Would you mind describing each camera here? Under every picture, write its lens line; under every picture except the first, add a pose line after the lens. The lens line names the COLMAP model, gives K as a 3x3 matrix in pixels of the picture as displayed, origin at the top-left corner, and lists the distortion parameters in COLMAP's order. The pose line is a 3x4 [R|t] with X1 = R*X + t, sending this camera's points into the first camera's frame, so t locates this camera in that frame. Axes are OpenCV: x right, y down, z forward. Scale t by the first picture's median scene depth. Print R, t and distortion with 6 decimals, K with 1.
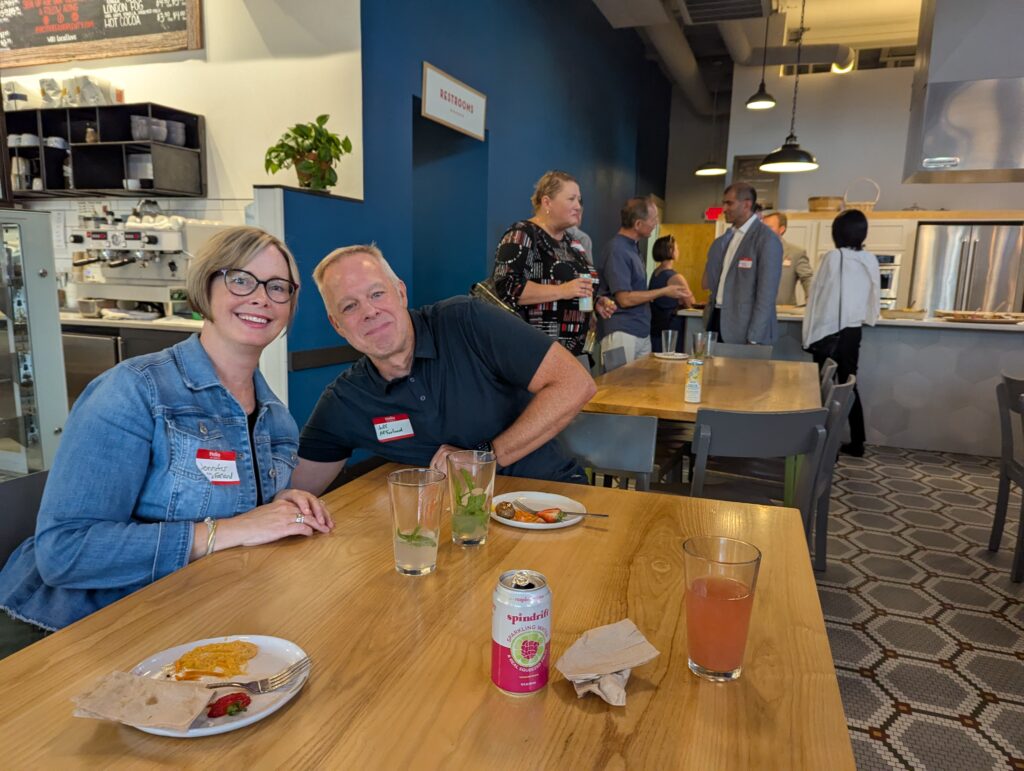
lens RADIAL K [[709.2, 0, 512.0], [0, 709.2, 385.5], [0, 0, 1]] dist [0.058262, -0.001332]
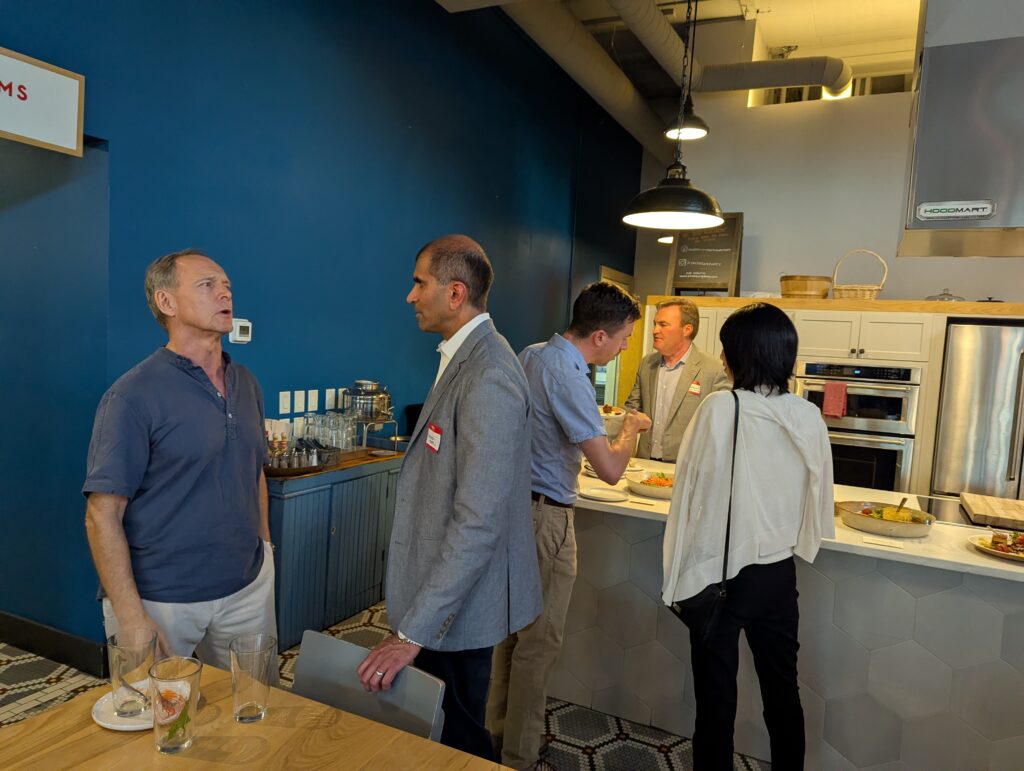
lens RADIAL K [[709.2, 0, 512.0], [0, 709.2, 385.5], [0, 0, 1]] dist [0.058262, -0.001332]
pose [[0.996706, 0.029830, -0.075411, 0.243418], [-0.036834, 0.994960, -0.093261, -0.100589], [0.072249, 0.095732, 0.992782, 0.374941]]
